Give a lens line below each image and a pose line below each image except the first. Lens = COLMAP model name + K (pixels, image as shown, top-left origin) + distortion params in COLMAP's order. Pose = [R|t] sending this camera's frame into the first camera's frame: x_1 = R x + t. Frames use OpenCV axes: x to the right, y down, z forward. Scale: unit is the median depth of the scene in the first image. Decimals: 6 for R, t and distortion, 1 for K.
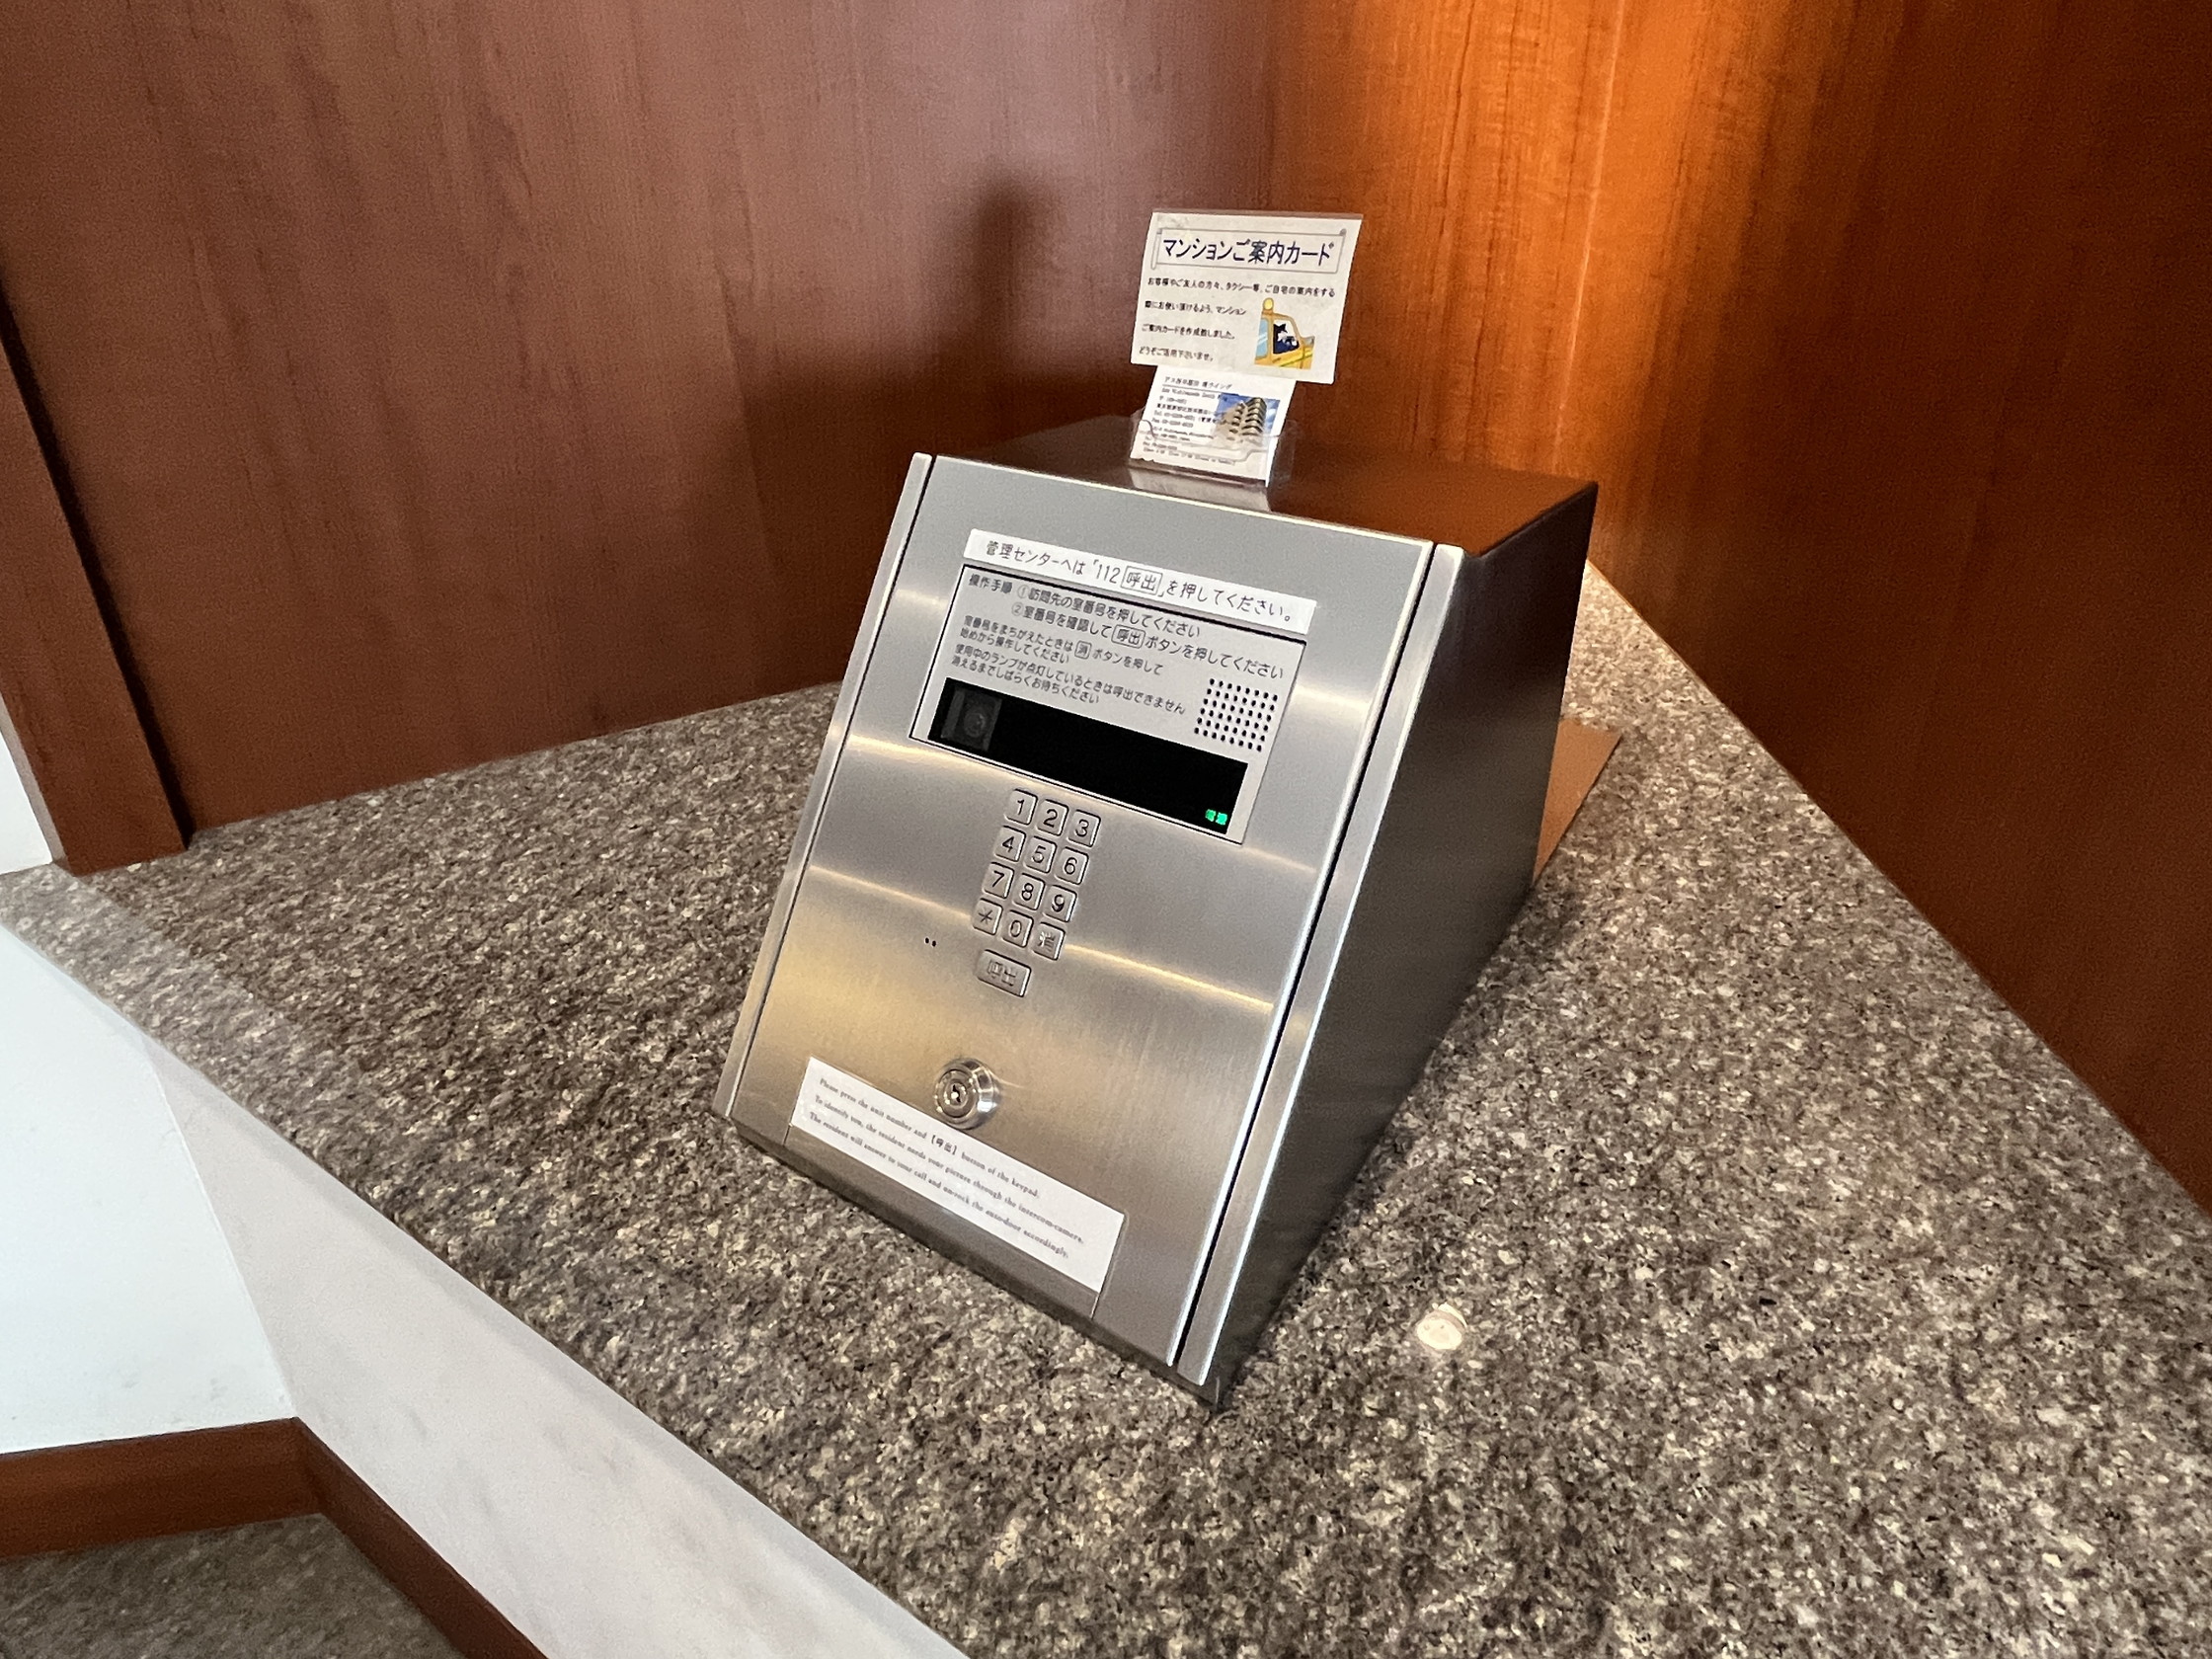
lens RADIAL K [[1364.9, 0, 1106.0], [0, 1364.9, 829.5], [0, 0, 1]] dist [-0.005425, -0.000089]
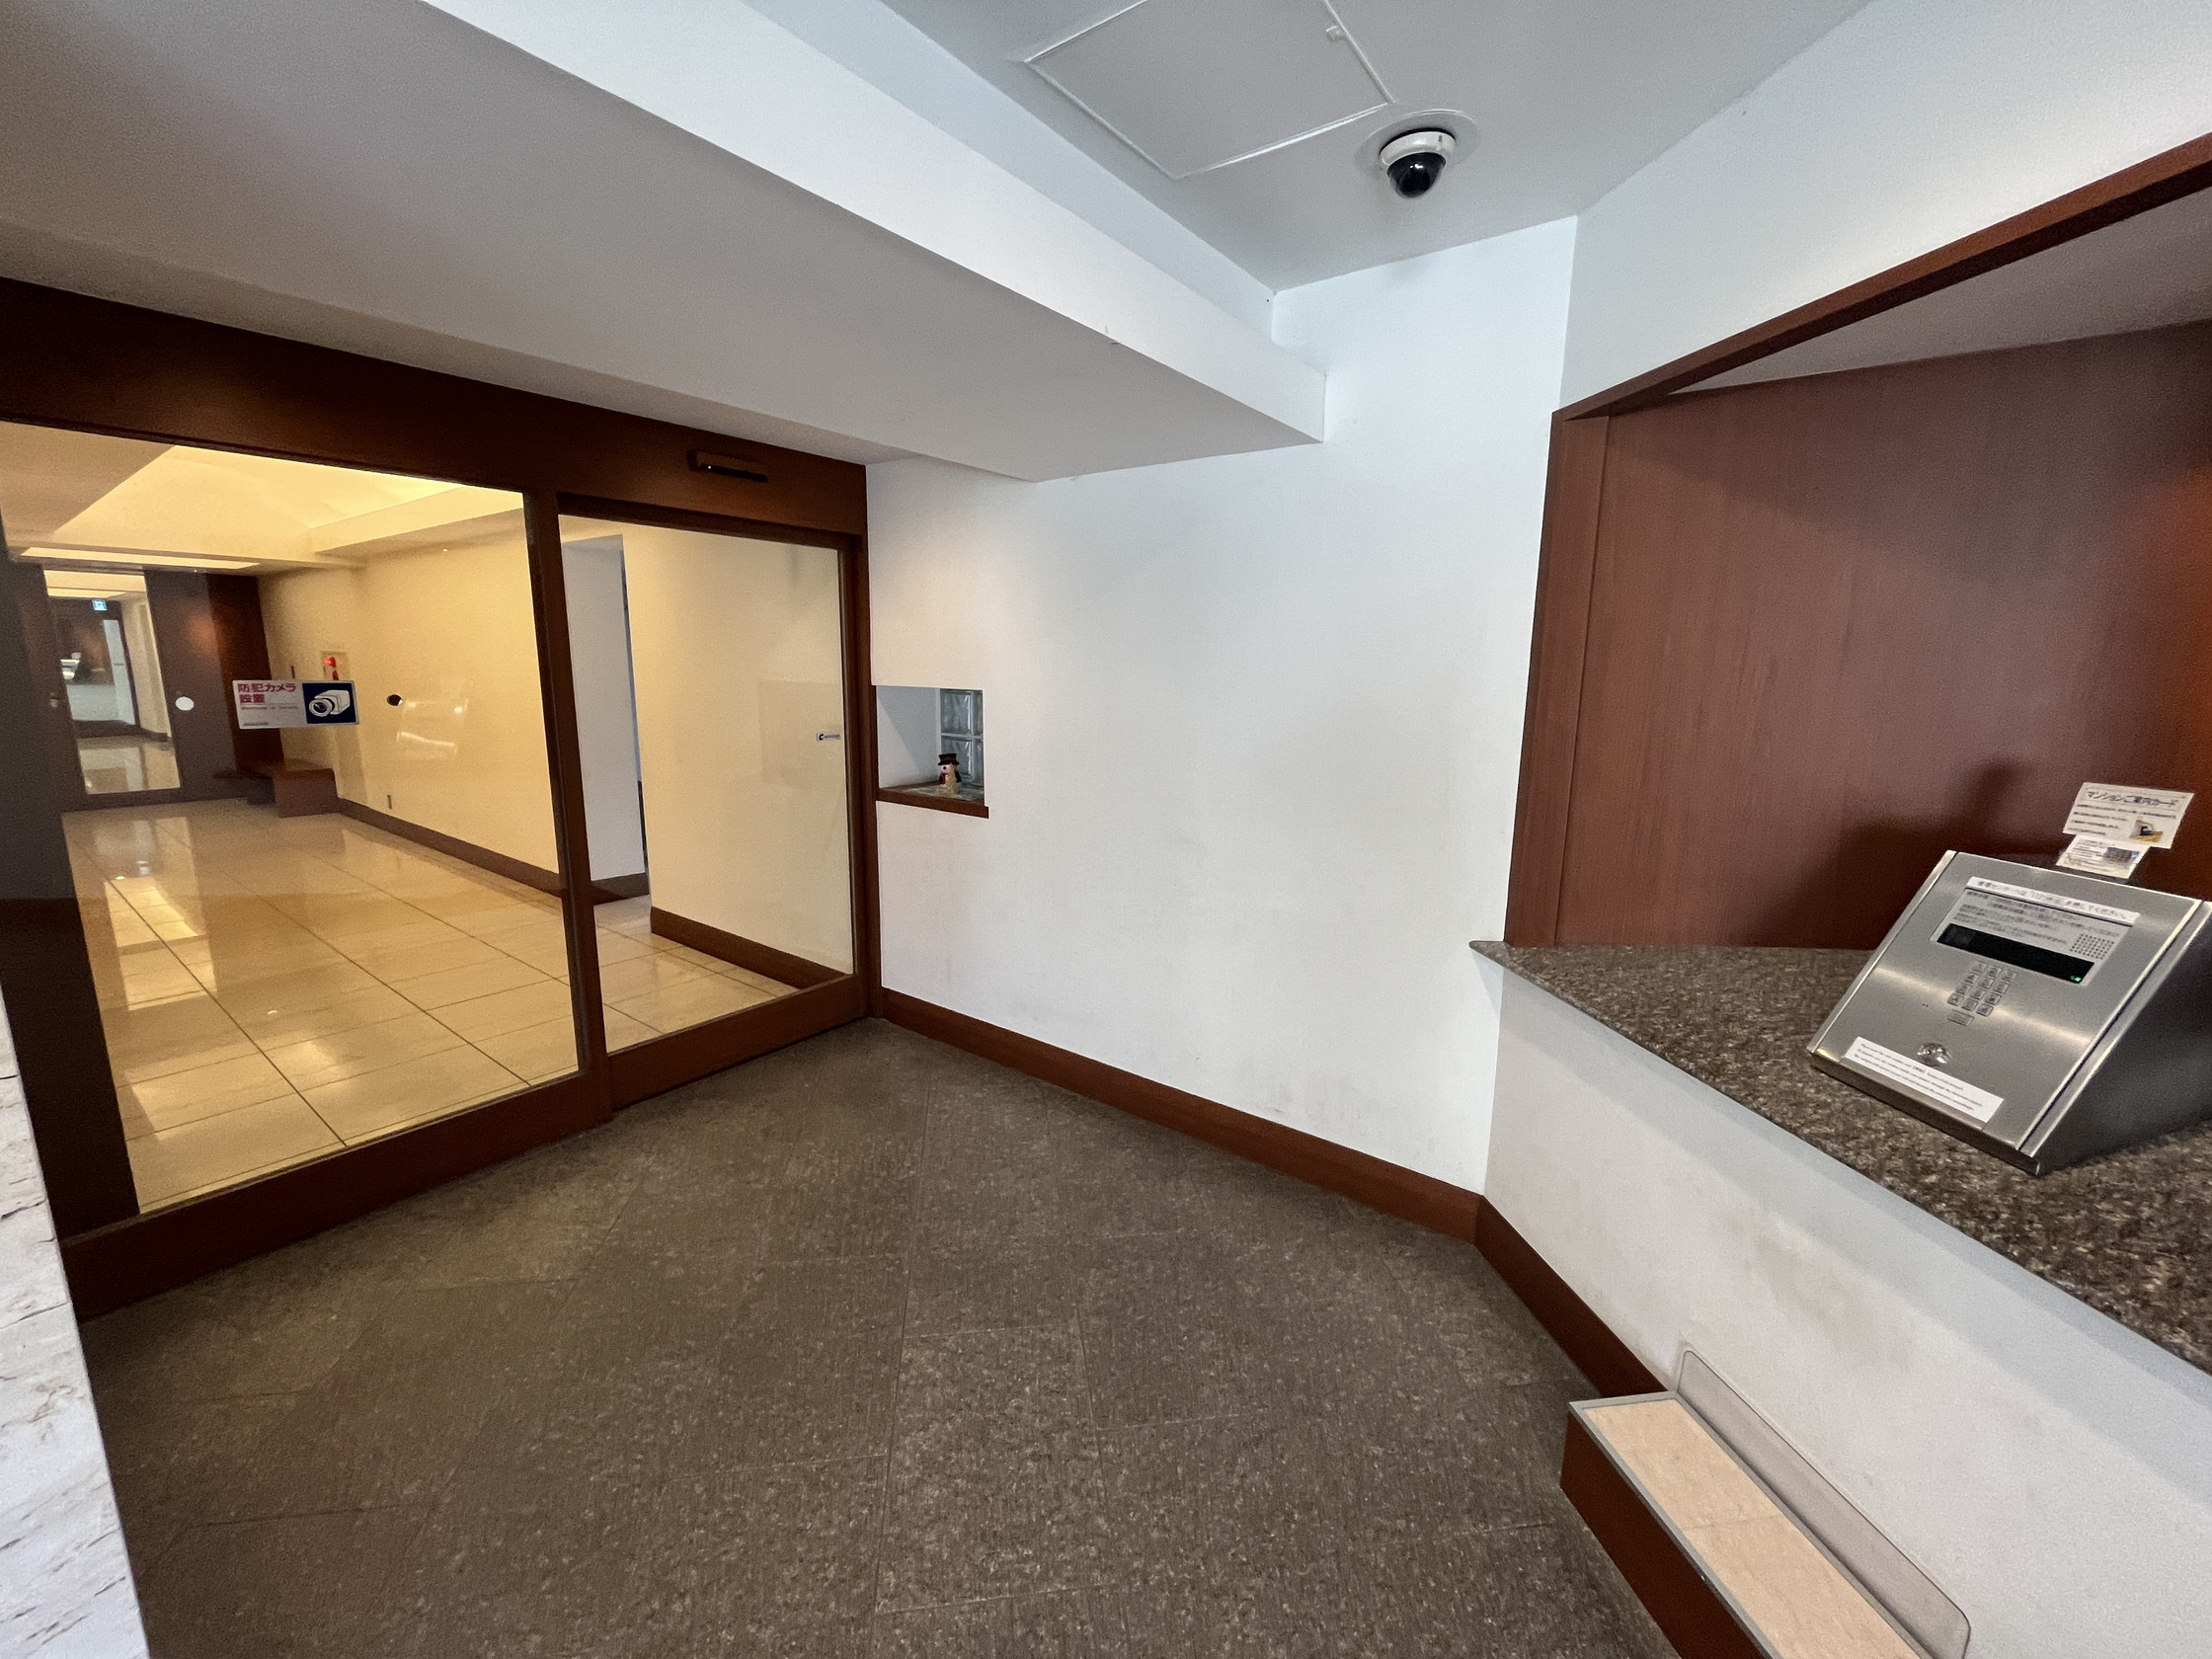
lens RADIAL K [[897.4, 0, 1106.0], [0, 897.4, 829.5], [0, 0, 1]] dist [-0.002401, -0.000502]
pose [[0.685771, 0.144207, -0.713388, -0.019137], [-0.355606, 0.921602, -0.155543, 0.640344], [0.635029, 0.360352, 0.683289, -1.506219]]
